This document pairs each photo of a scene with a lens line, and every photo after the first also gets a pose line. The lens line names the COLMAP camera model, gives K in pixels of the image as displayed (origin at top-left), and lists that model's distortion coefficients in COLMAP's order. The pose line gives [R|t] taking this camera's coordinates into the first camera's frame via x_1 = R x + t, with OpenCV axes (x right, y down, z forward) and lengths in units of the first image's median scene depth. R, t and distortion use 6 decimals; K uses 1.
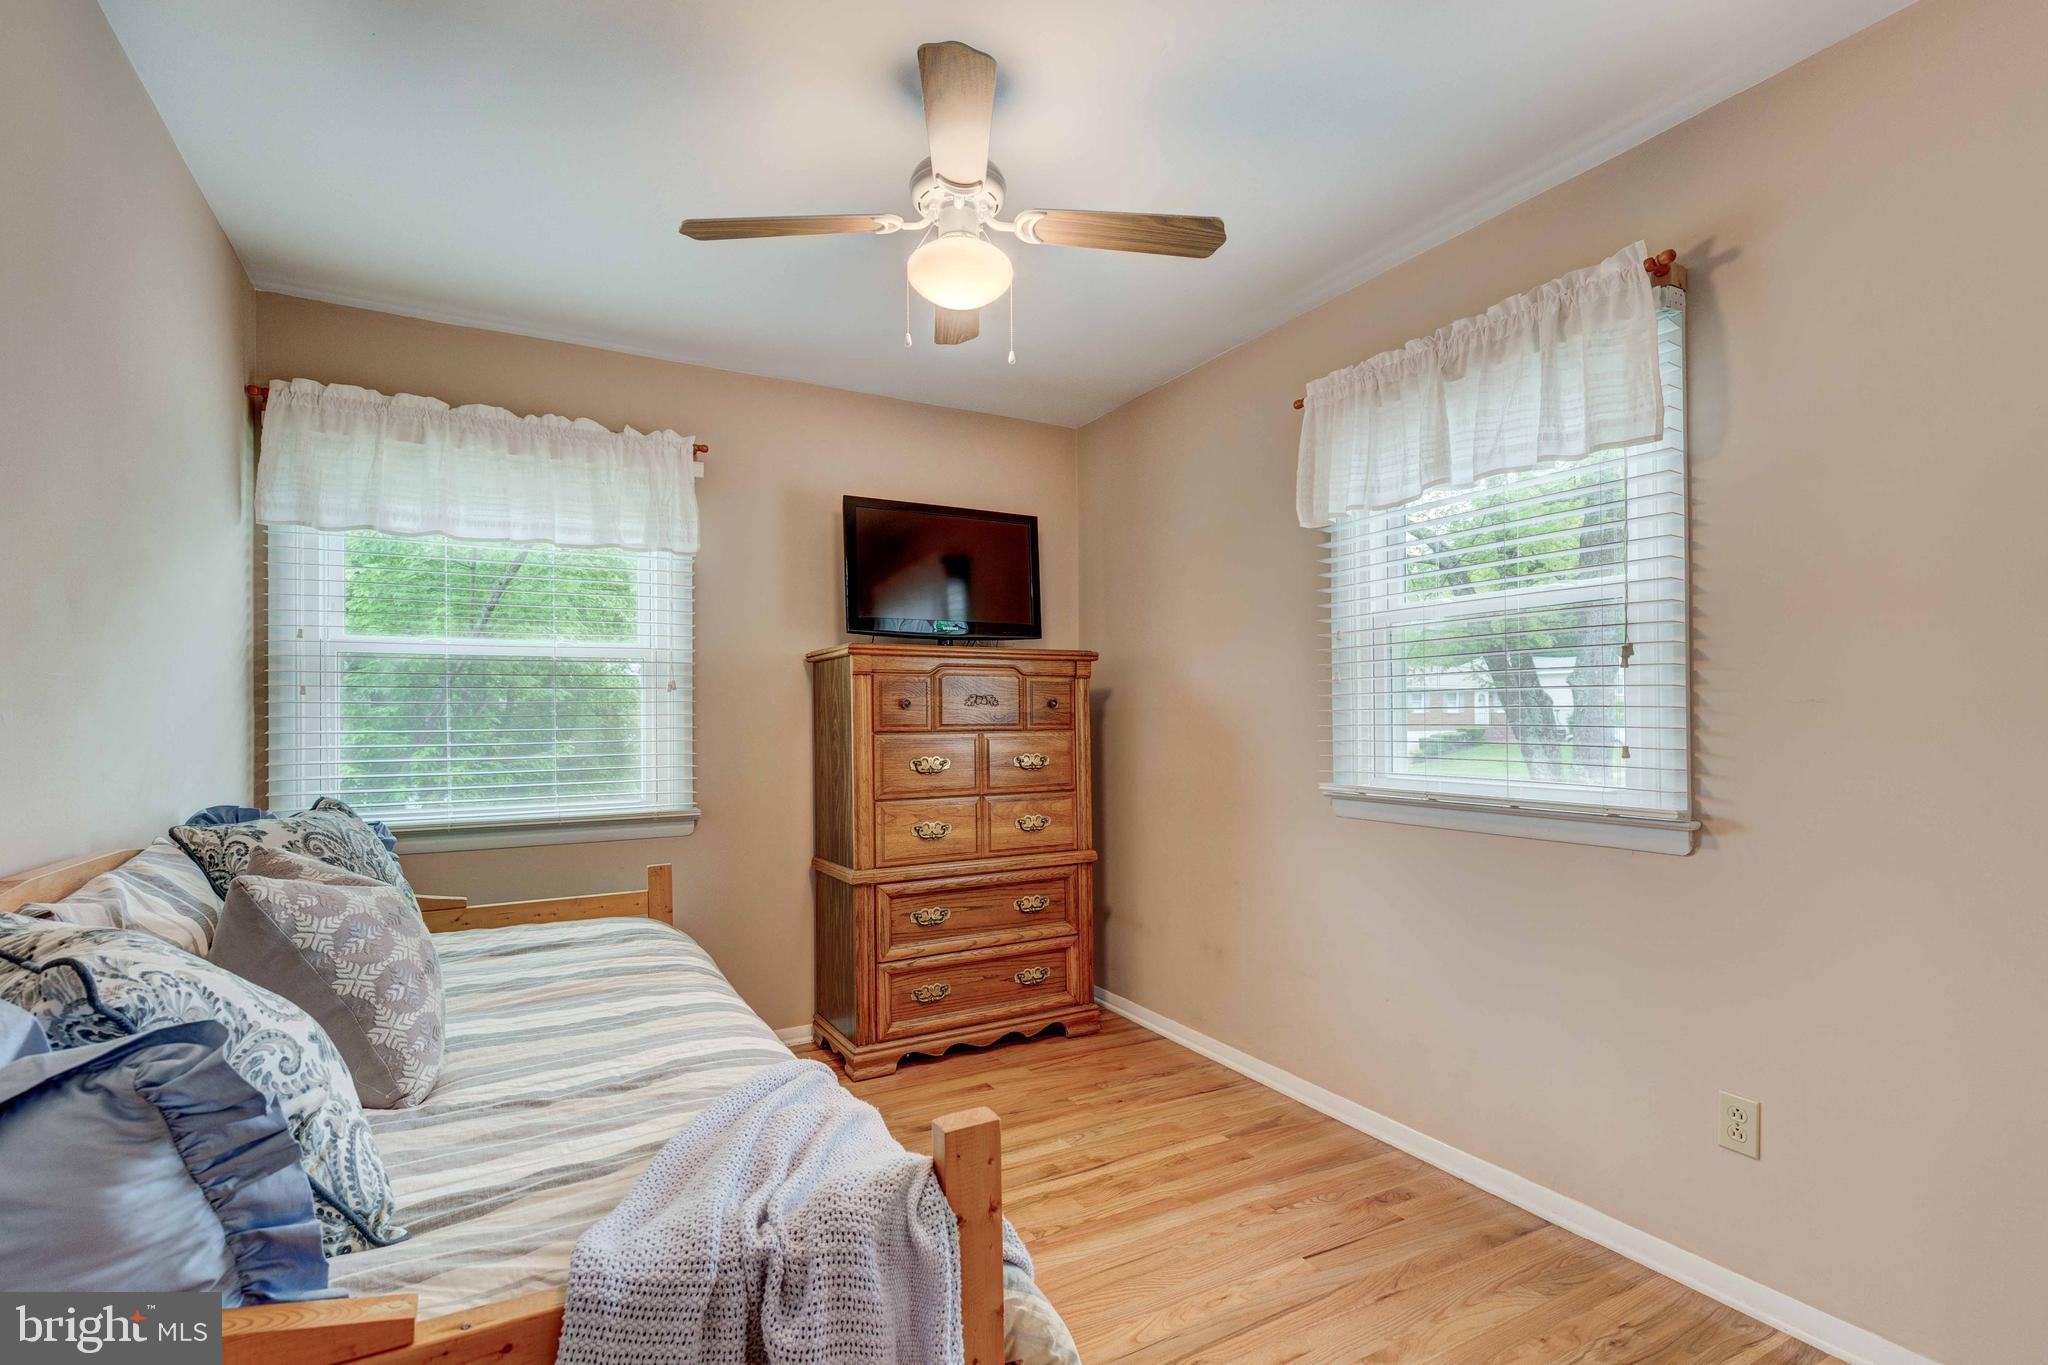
lens RADIAL K [[922.1, 0, 1027.3], [0, 922.1, 692.2], [0, 0, 1]] dist [0.001979, 0.000118]
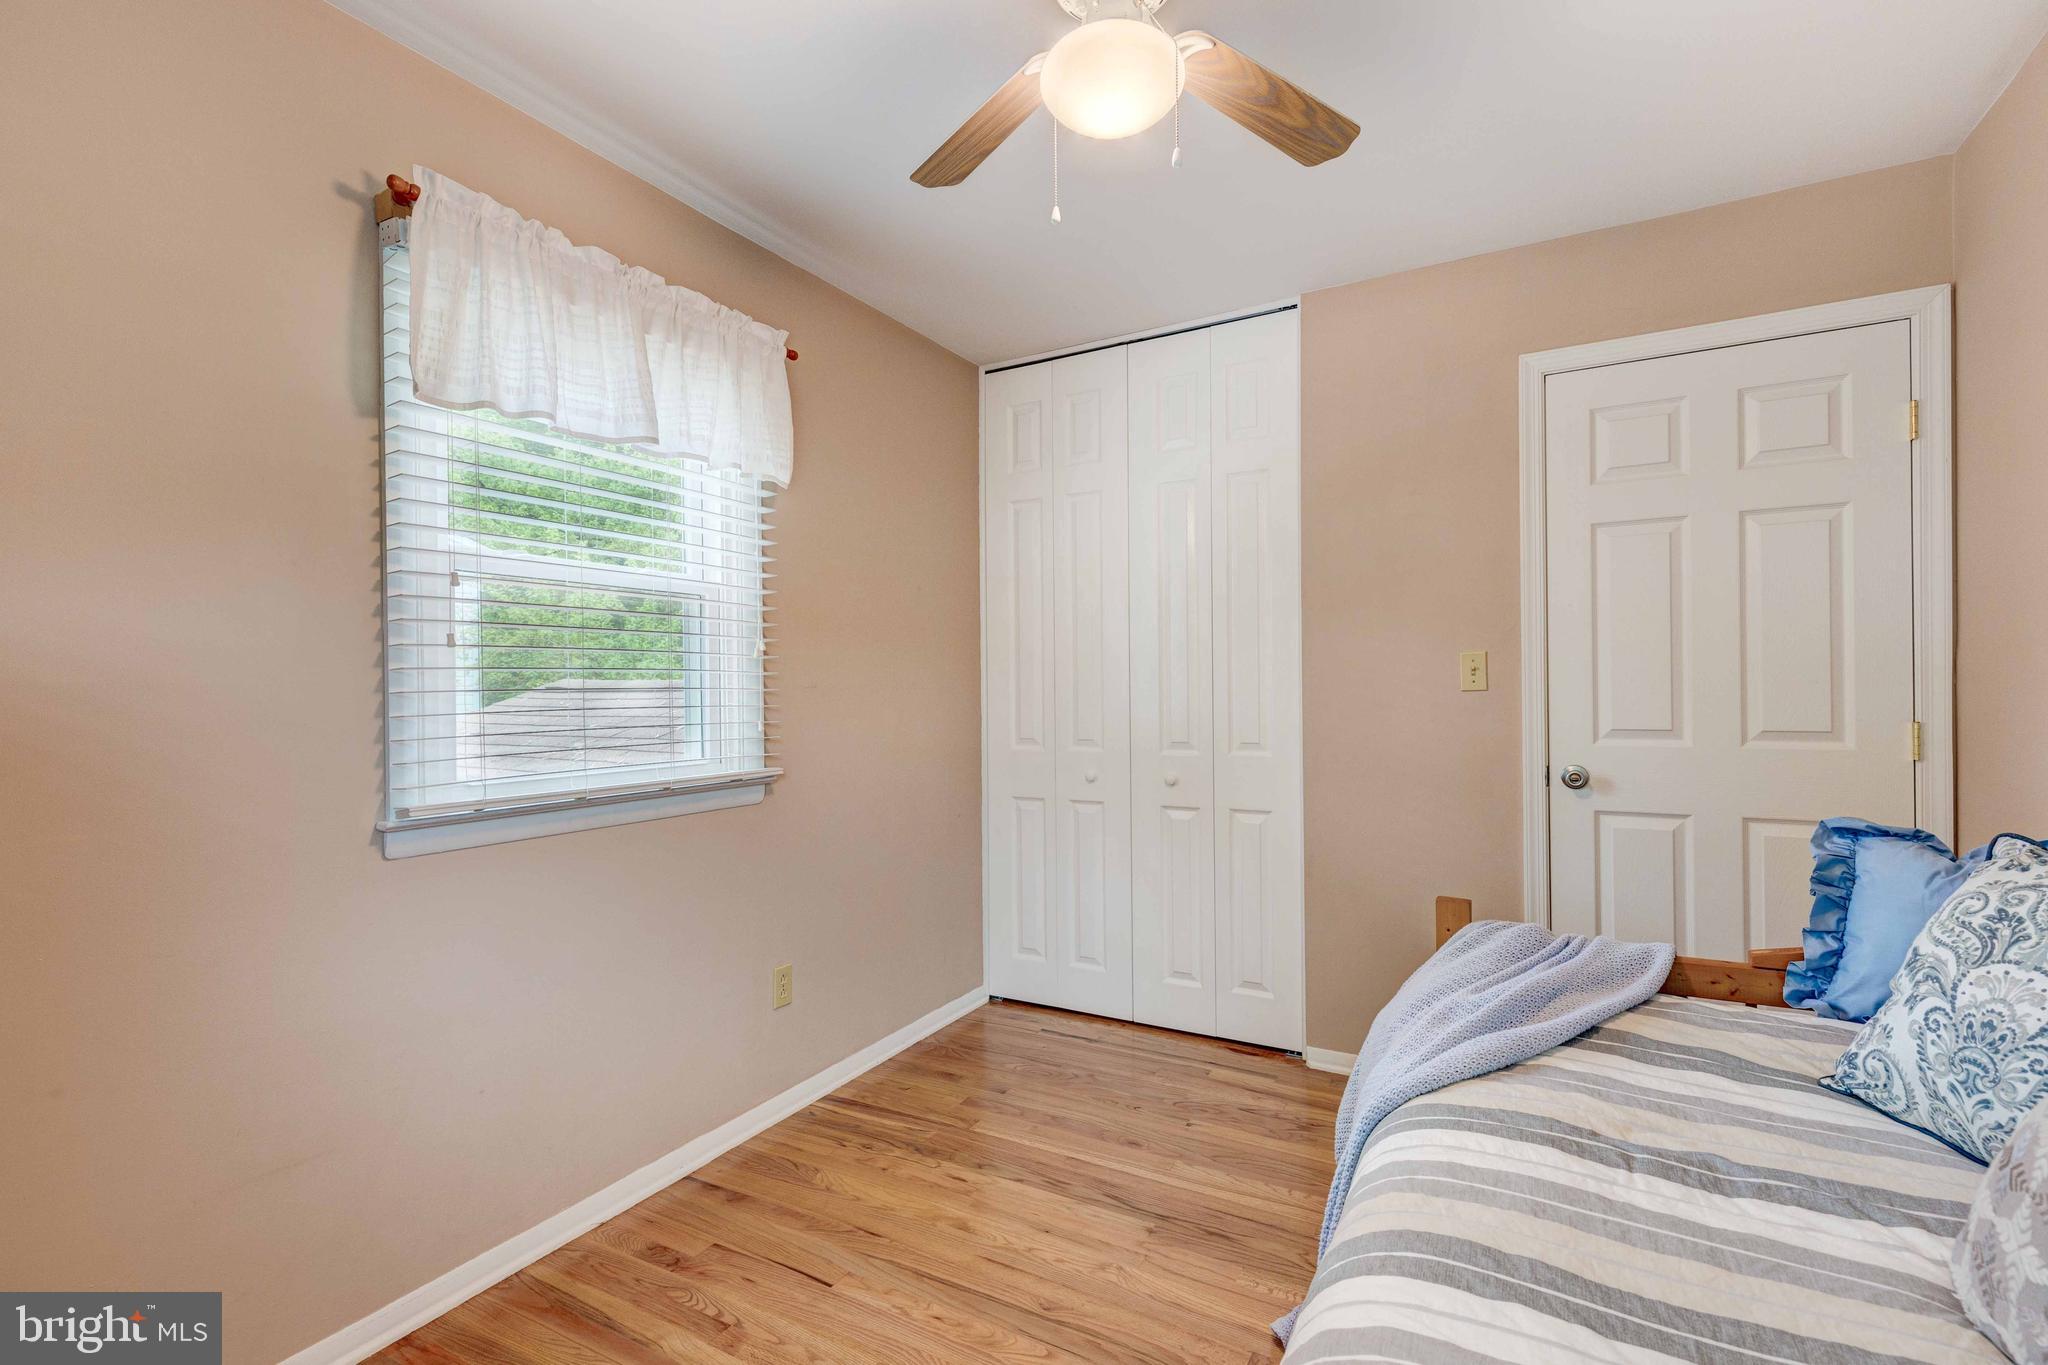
lens RADIAL K [[922.1, 0, 1027.3], [0, 922.1, 692.2], [0, 0, 1]] dist [0.001979, 0.000118]
pose [[-0.521727, 0.016405, 0.852955, -0.537080], [-0.002533, 0.999781, -0.020779, 0.039902], [-0.853109, -0.013001, -0.521571, 1.198973]]
